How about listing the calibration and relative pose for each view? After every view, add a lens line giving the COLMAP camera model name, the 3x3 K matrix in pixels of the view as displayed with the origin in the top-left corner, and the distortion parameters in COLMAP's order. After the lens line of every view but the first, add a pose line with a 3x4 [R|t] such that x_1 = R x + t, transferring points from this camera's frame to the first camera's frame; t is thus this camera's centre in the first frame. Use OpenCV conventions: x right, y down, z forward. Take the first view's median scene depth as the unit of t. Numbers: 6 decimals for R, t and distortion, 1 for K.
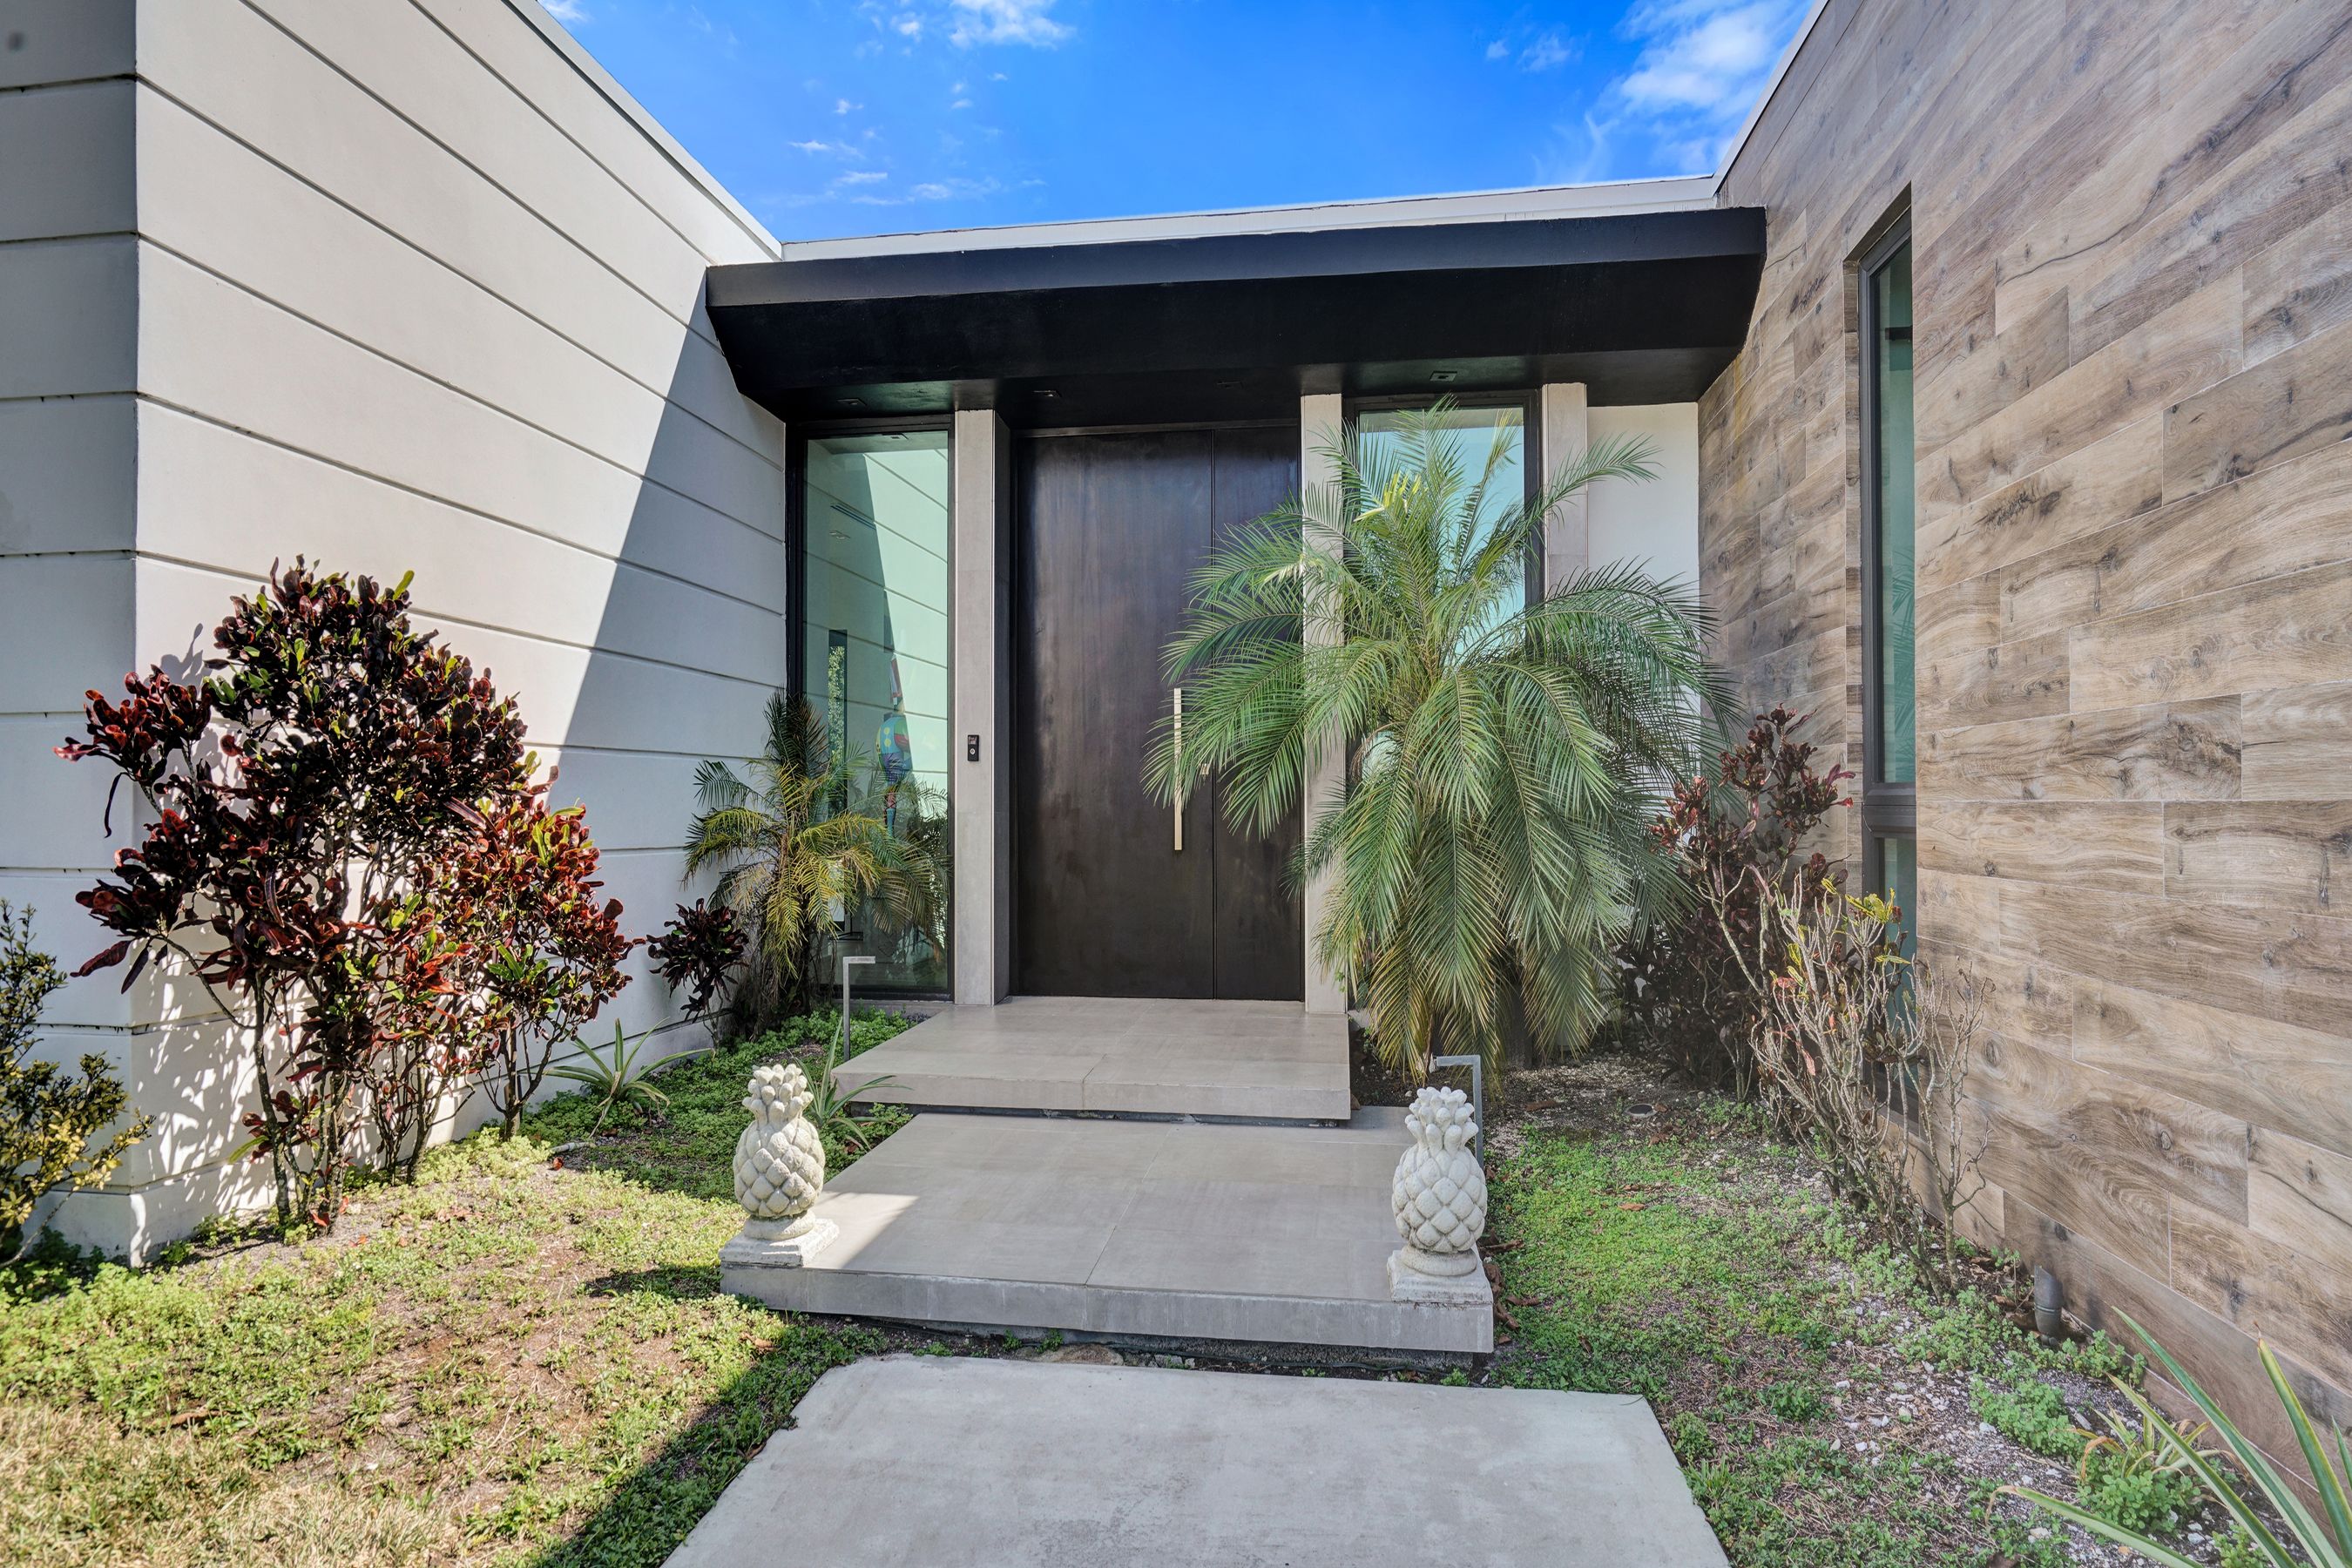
lens RADIAL K [[1252.2, 0, 1189.2], [0, 1252.2, 789.4], [0, 0, 1]] dist [0.006555, 0.000566]
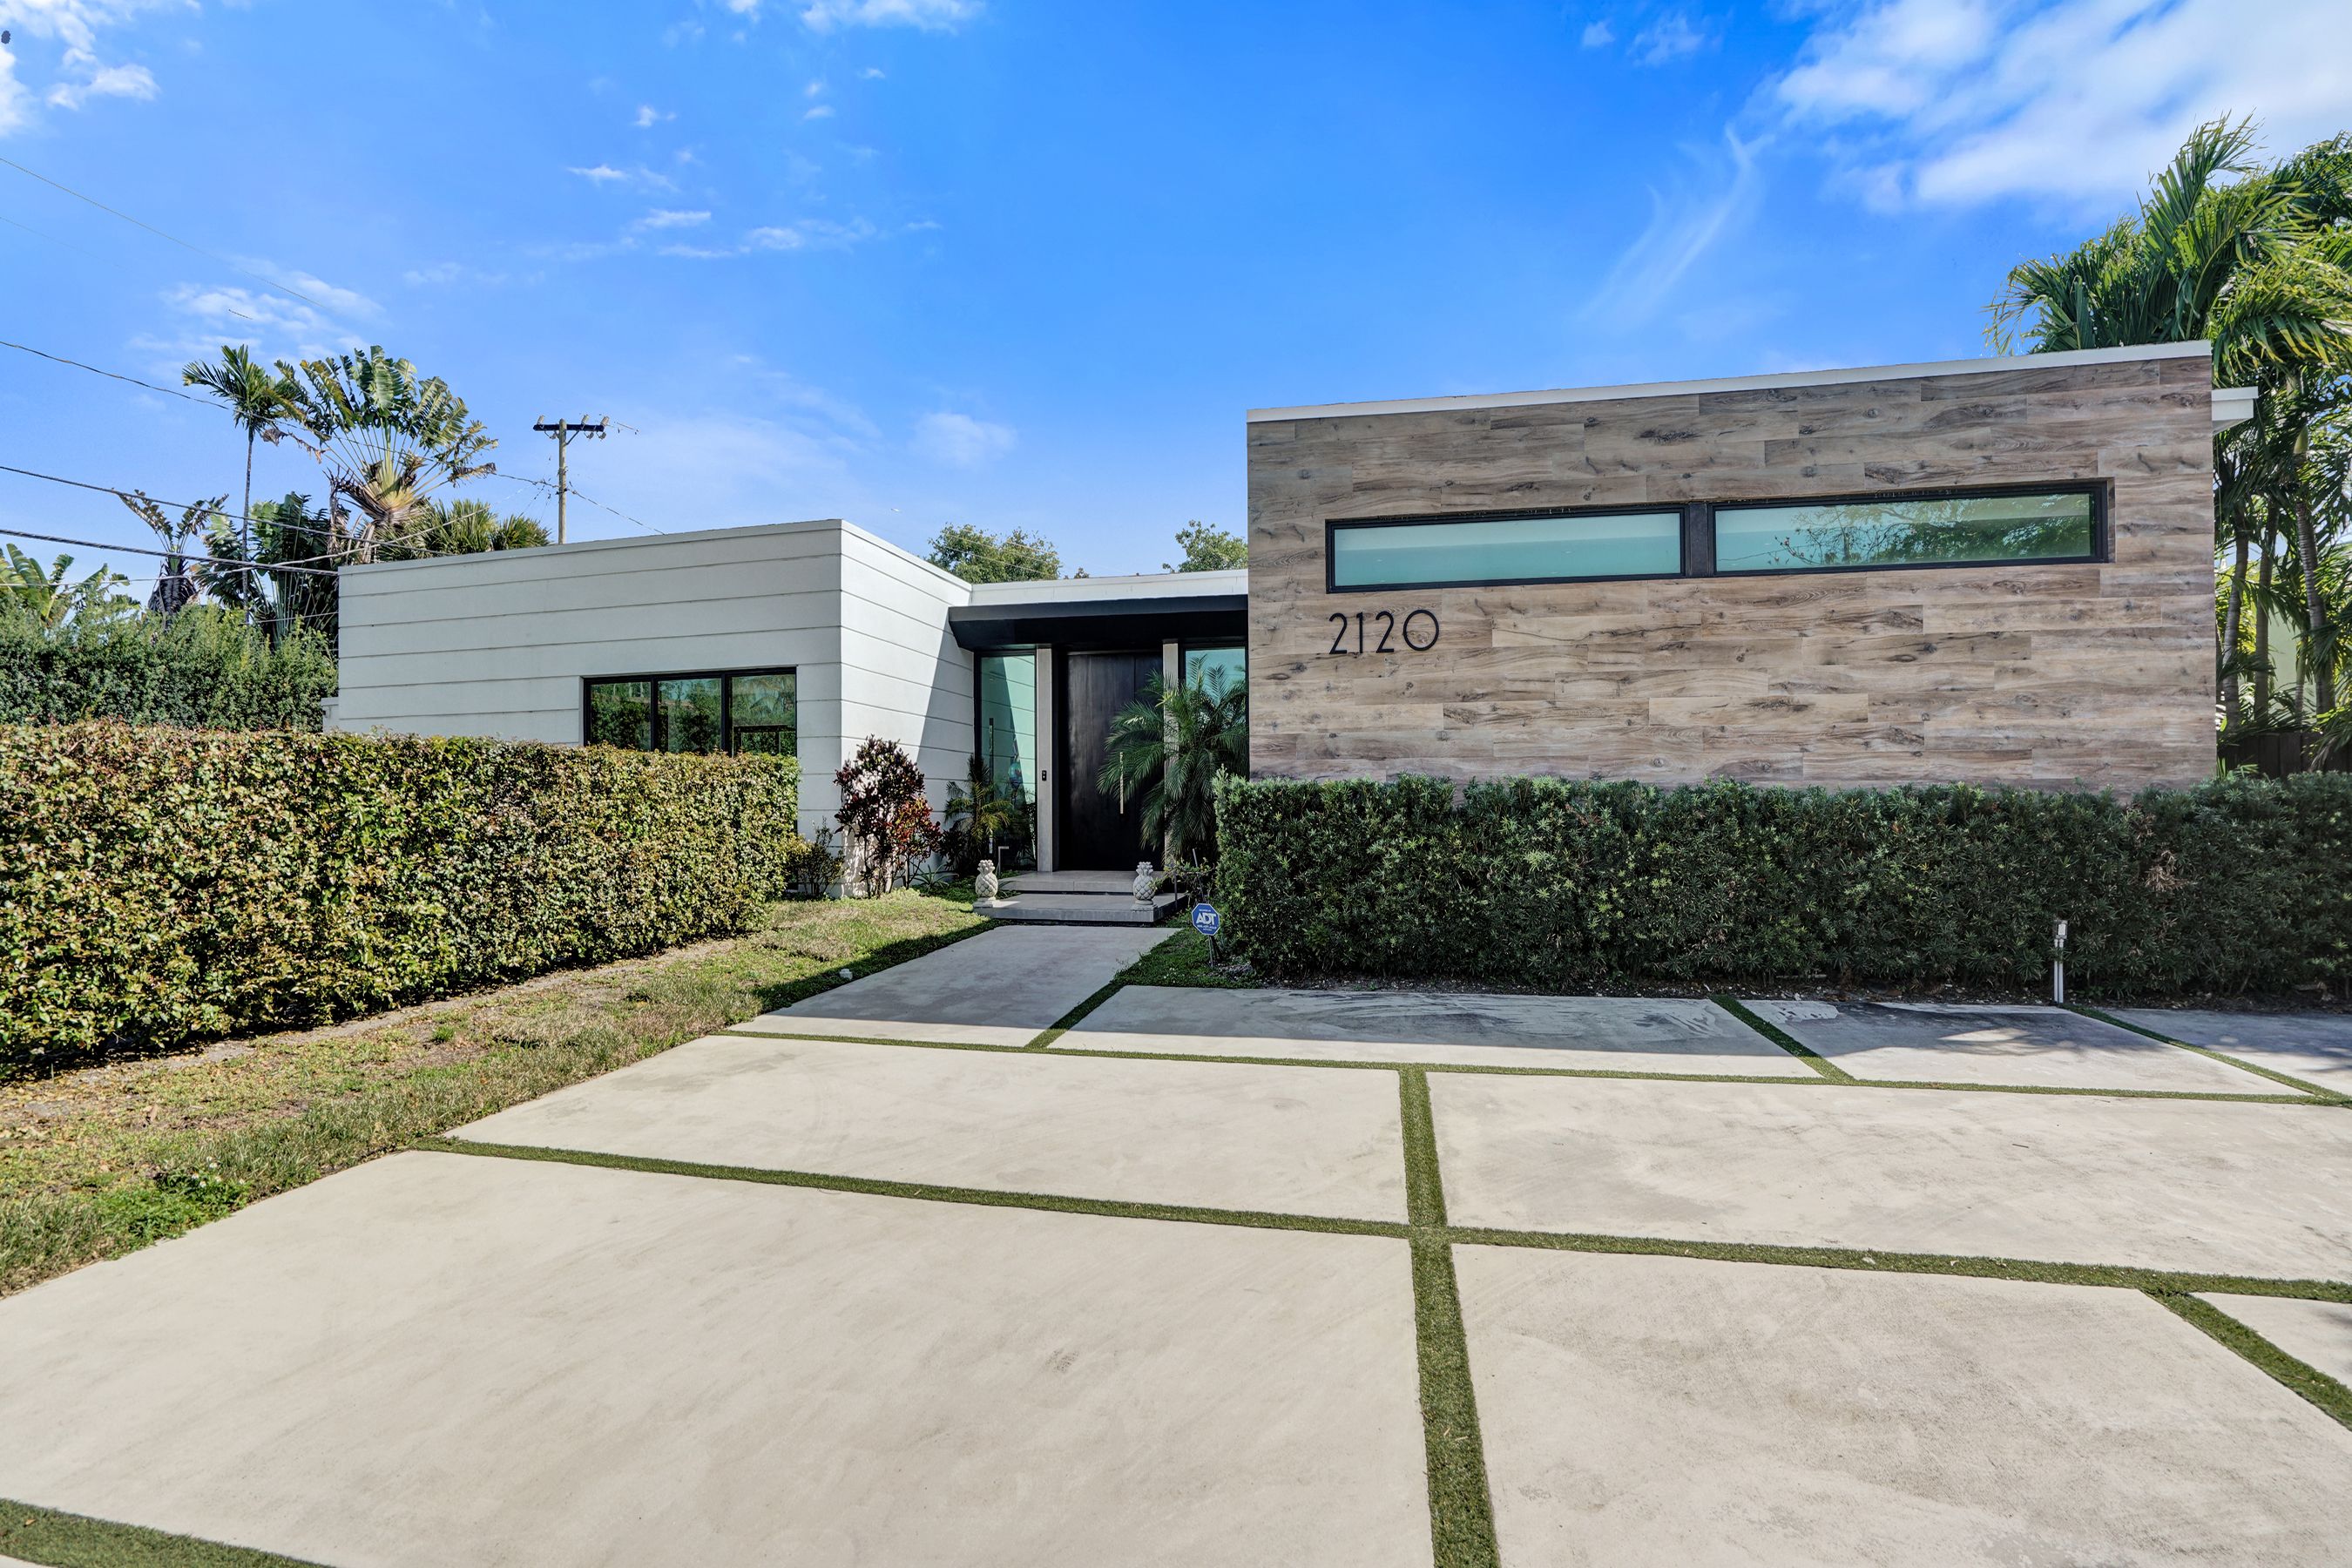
lens RADIAL K [[1032.3, 0, 1162.7], [0, 1032.3, 788.4], [0, 0, 1]] dist [-0.000869, -0.000005]
pose [[0.995576, -0.008077, -0.093609, 0.303943], [0.007764, 0.999963, -0.003705, 0.005437], [0.093636, 0.002962, 0.995602, -1.239076]]
